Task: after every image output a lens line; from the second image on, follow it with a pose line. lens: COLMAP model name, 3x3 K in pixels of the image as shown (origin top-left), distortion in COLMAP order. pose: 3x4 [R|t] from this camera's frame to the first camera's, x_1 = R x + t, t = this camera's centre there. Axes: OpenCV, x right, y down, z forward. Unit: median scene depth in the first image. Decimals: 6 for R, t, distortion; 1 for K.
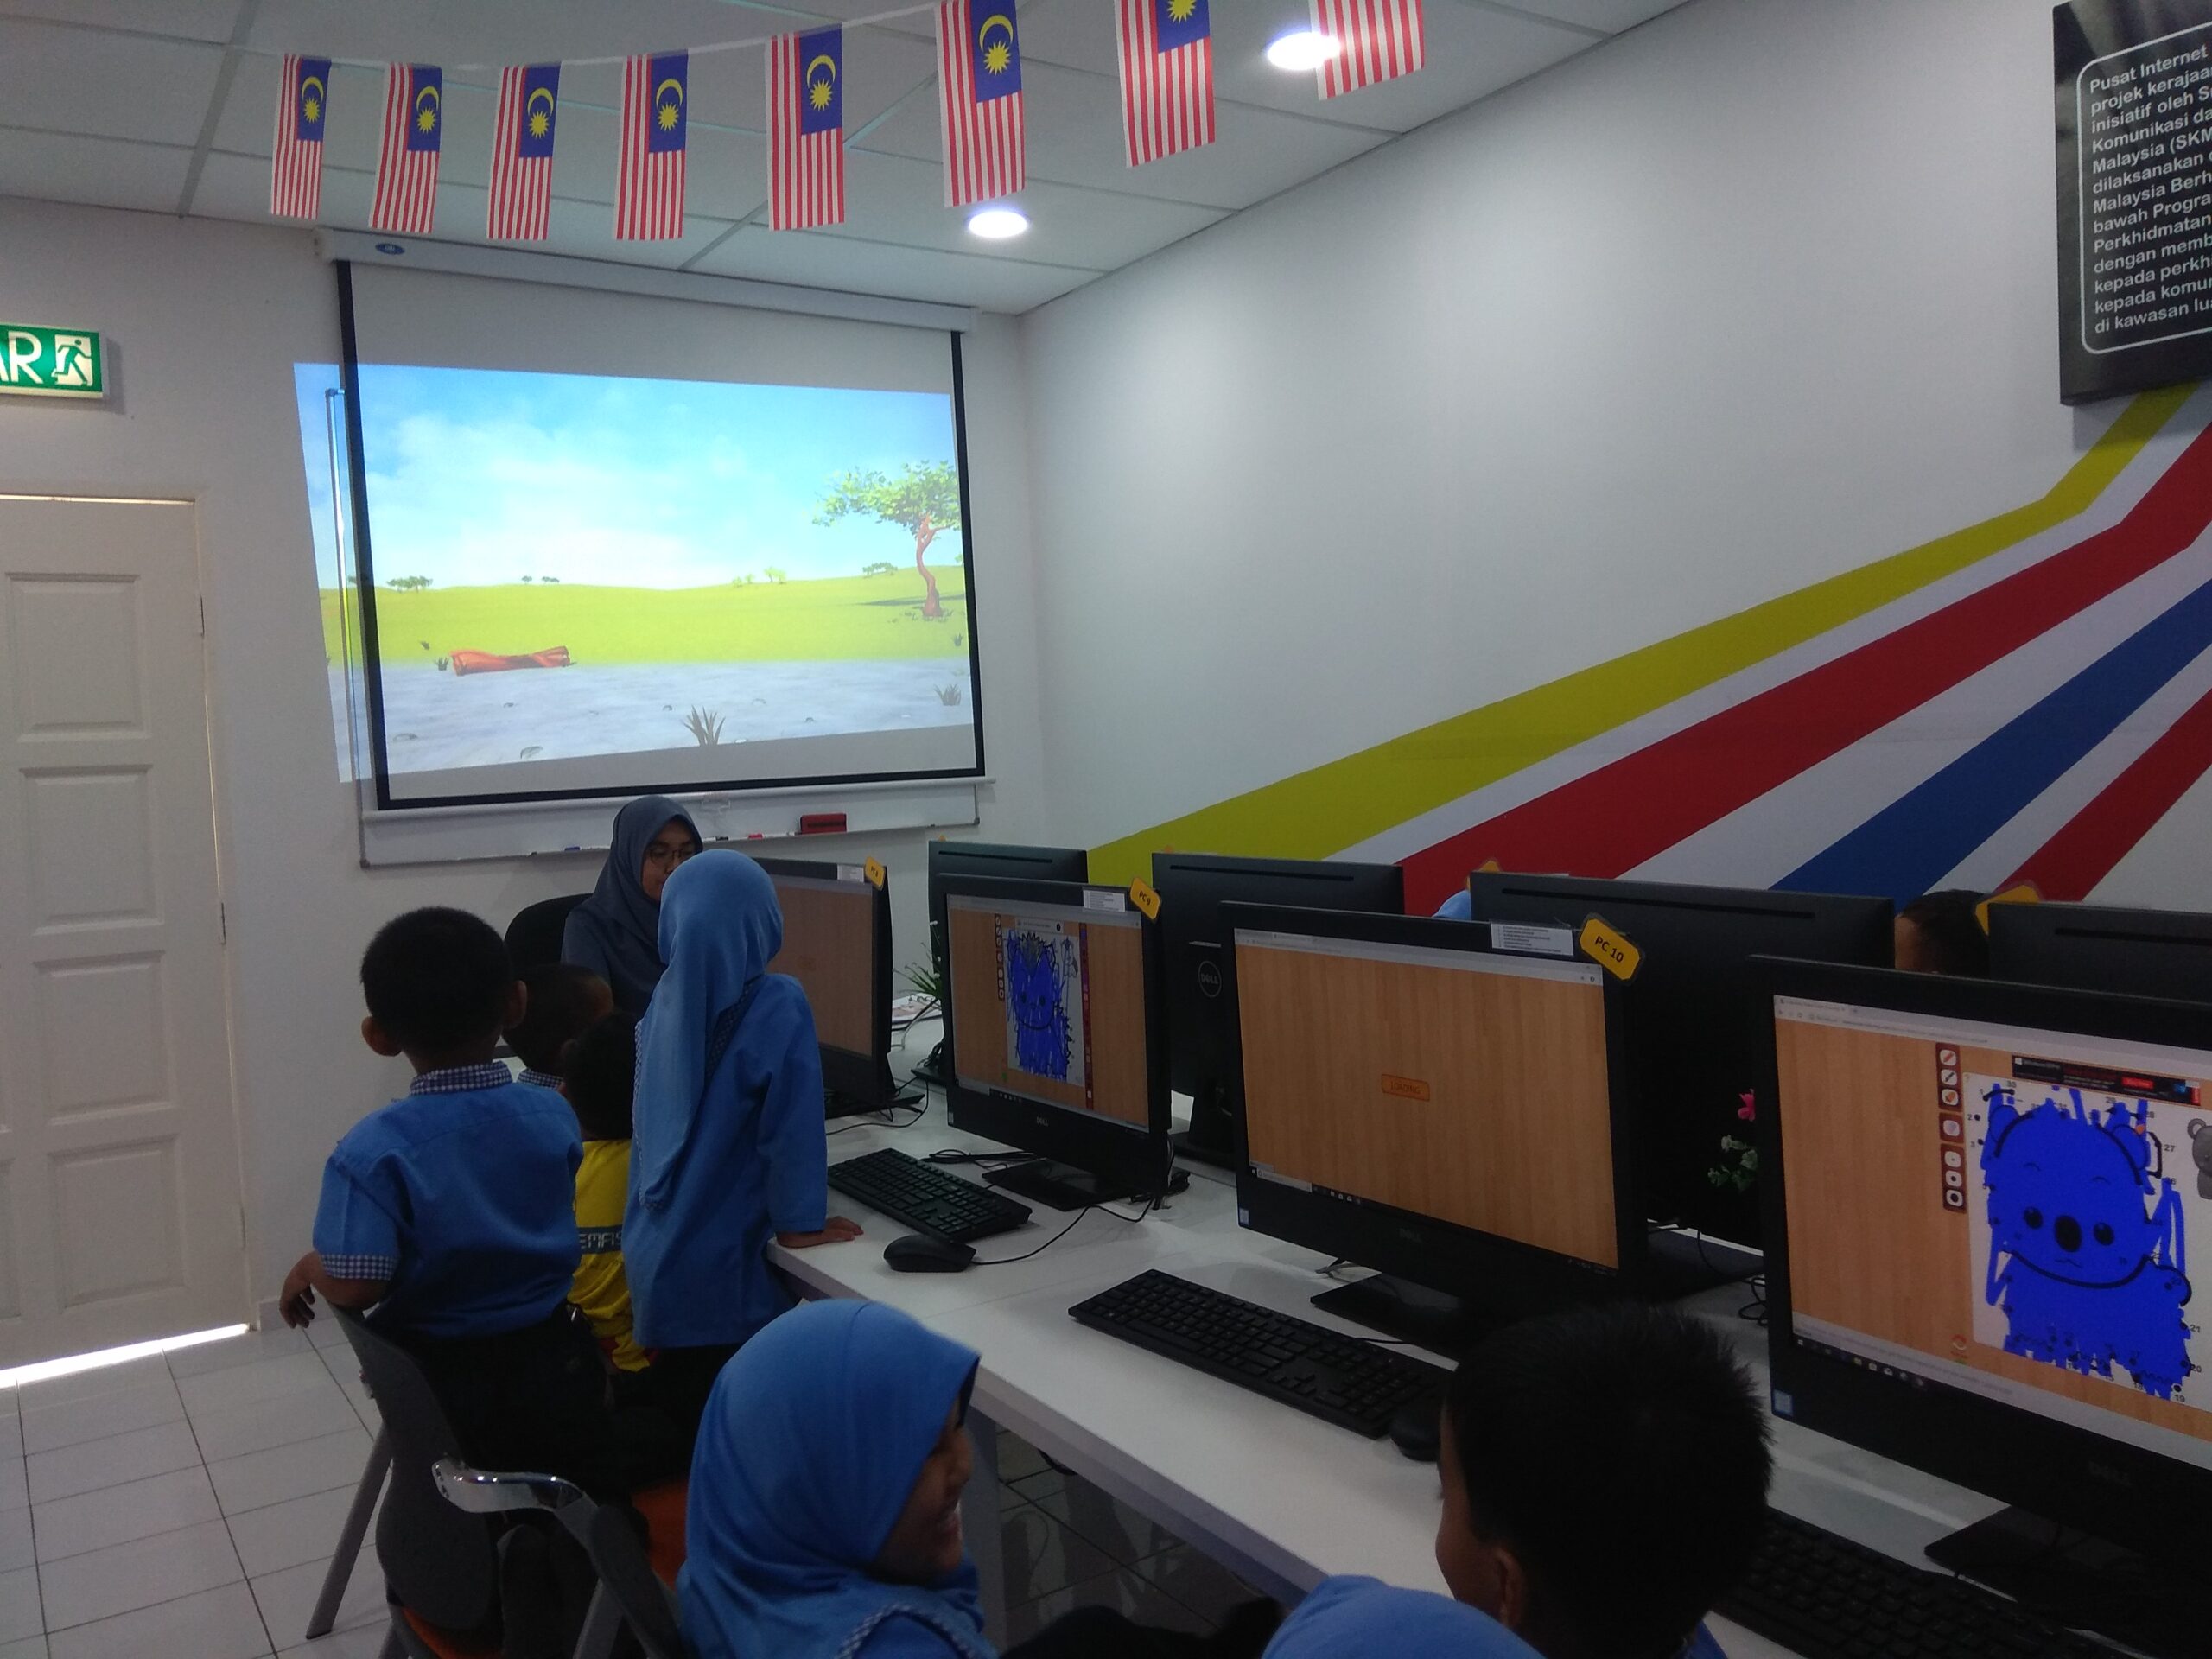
lens RADIAL K [[1711.8, 0, 1120.6], [0, 1711.8, 842.6], [0, 0, 1]] dist [0.082967, -0.111653]
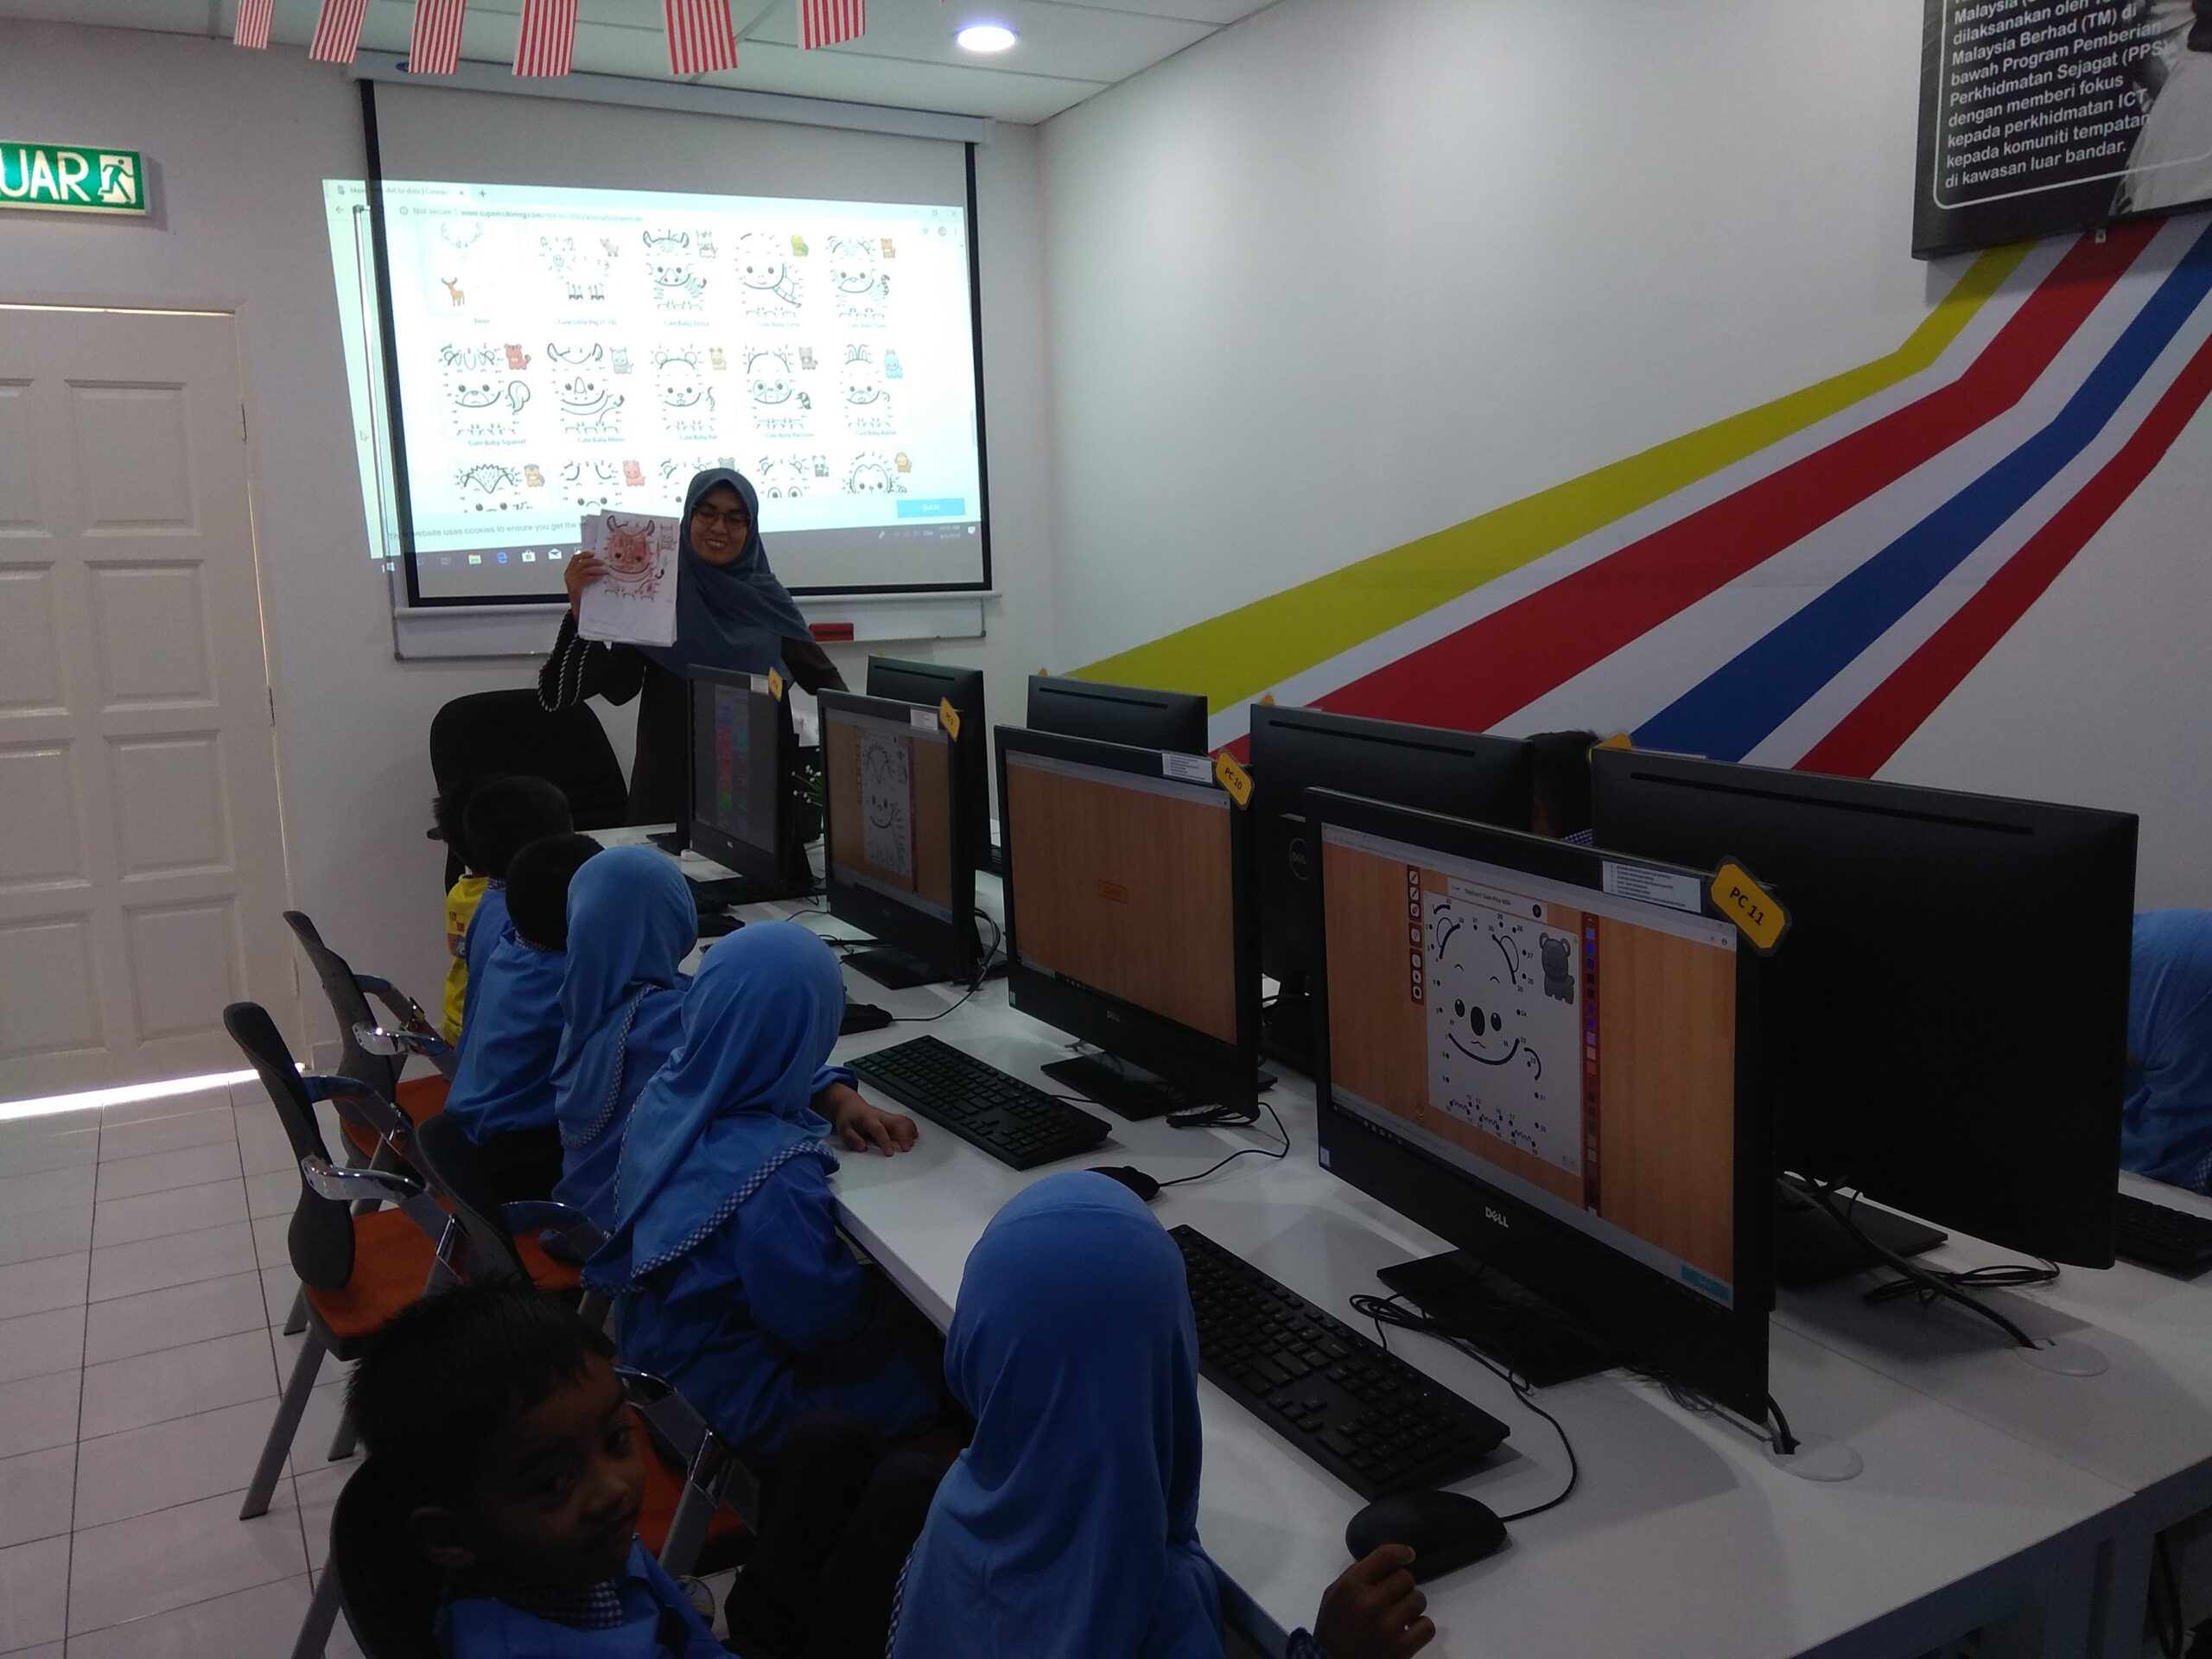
lens RADIAL K [[1711.8, 0, 1107.5], [0, 1711.8, 850.4], [0, 0, 1]] dist [0.082967, -0.111653]
pose [[0.995944, 0.039028, -0.081075, 0.135997], [-0.029305, 0.992602, 0.117827, -0.011077], [0.085074, -0.114973, 0.989719, -0.074362]]
